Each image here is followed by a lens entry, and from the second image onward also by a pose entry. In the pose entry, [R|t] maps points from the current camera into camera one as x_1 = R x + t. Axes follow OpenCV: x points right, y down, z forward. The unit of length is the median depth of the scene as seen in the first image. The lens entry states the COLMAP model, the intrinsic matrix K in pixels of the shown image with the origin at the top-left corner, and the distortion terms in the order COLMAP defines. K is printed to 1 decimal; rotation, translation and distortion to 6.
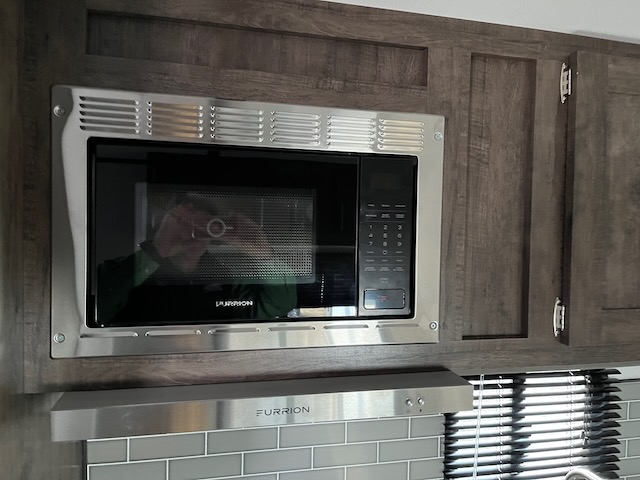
lens RADIAL K [[490.2, 0, 318.9], [0, 490.2, 237.8], [0, 0, 1]] dist [0.013842, -0.011465]
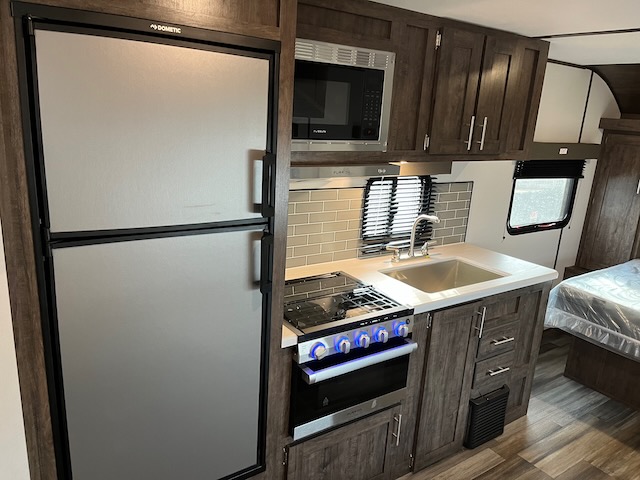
lens RADIAL K [[490.2, 0, 319.4], [0, 490.2, 241.3], [0, 0, 1]] dist [0.013842, -0.011465]
pose [[0.930955, -0.059766, 0.360208, -0.924811], [-0.035252, 0.967193, 0.251584, 0.041729], [-0.363427, -0.246912, 0.898307, -1.130969]]
